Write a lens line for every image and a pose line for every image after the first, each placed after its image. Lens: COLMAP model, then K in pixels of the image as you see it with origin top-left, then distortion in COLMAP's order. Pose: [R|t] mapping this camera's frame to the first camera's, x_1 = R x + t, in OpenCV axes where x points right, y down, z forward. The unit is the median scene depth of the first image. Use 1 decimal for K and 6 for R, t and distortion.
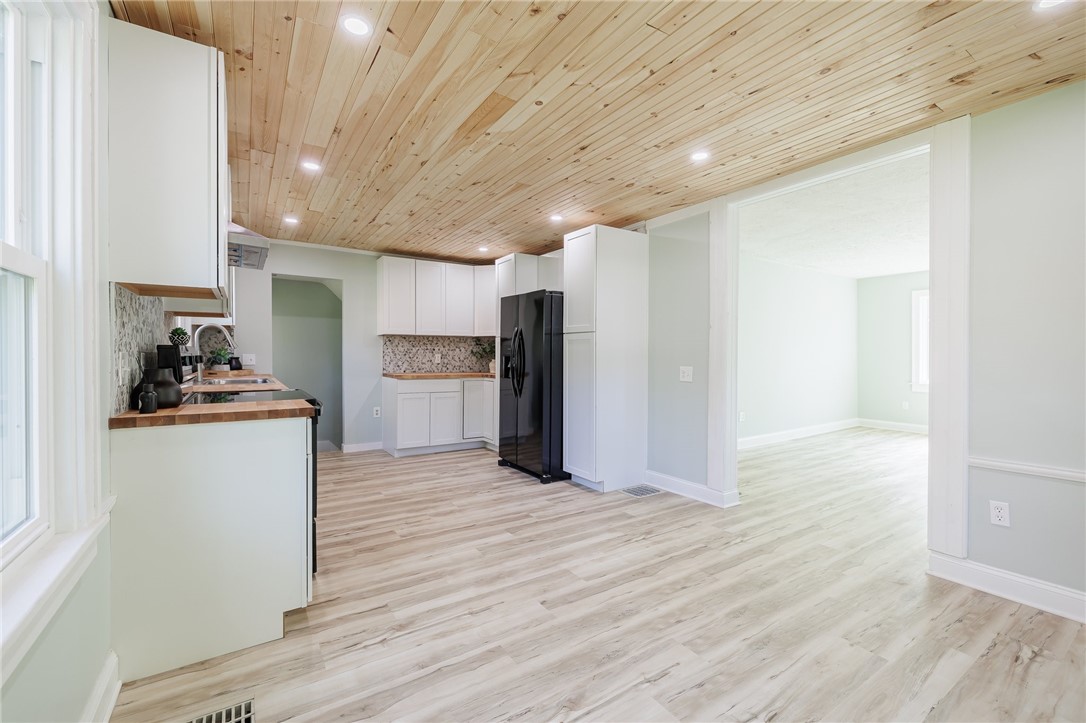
lens RADIAL K [[455.7, 0, 539.3], [0, 455.7, 356.3], [0, 0, 1]] dist [0.000803, 0.000193]
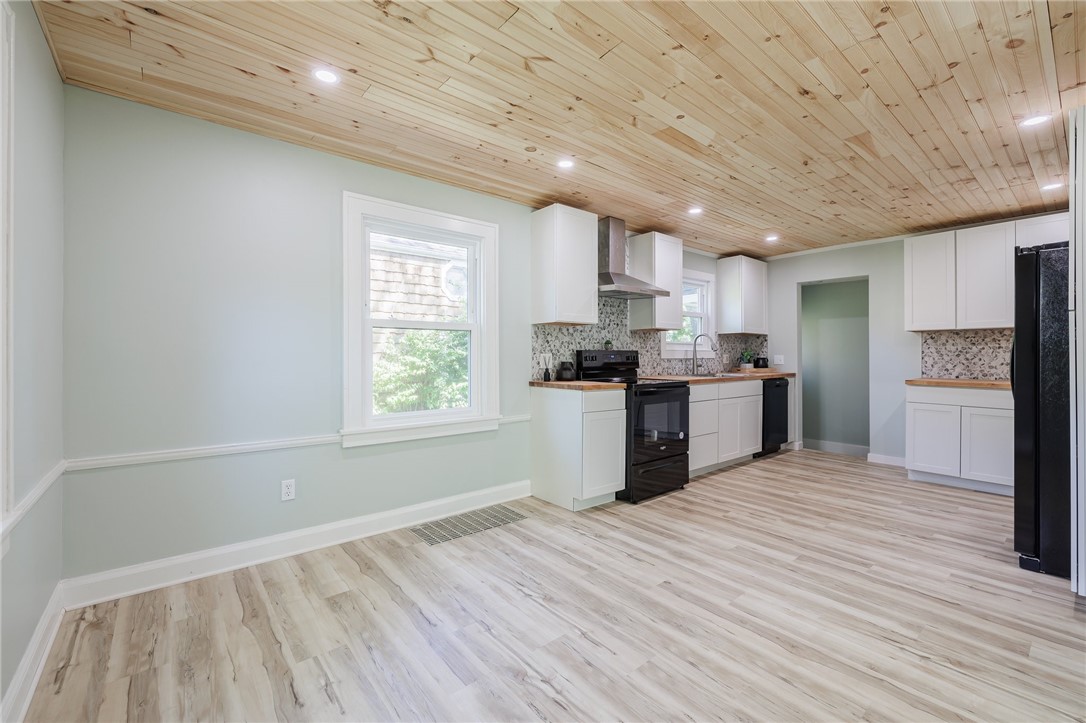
lens RADIAL K [[455.7, 0, 539.3], [0, 455.7, 356.3], [0, 0, 1]] dist [0.000803, 0.000193]
pose [[0.110427, -0.001498, -0.993883, 0.705710], [-0.003703, 0.999991, -0.001919, 0.003956], [0.993877, 0.003893, 0.110420, 0.386106]]
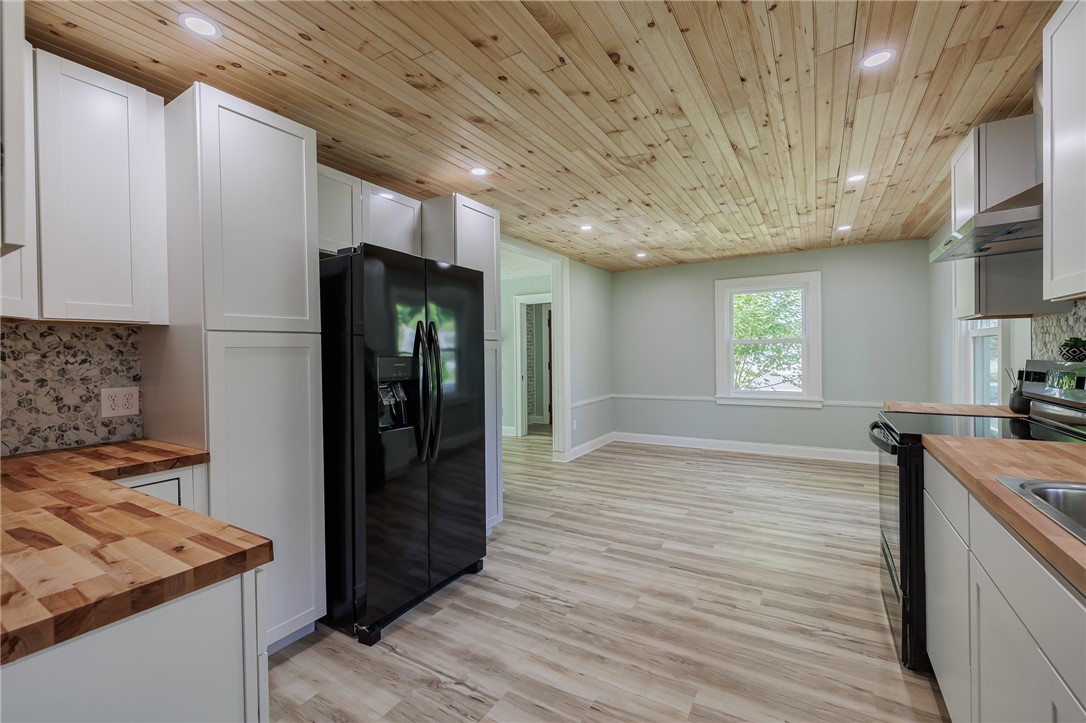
lens RADIAL K [[455.7, 0, 539.3], [0, 455.7, 356.3], [0, 0, 1]] dist [0.000803, 0.000193]
pose [[-0.428297, -0.002692, 0.903634, -0.798812], [0.016922, 0.999796, 0.010999, -0.039927], [-0.903480, 0.020002, -0.428164, 1.561487]]
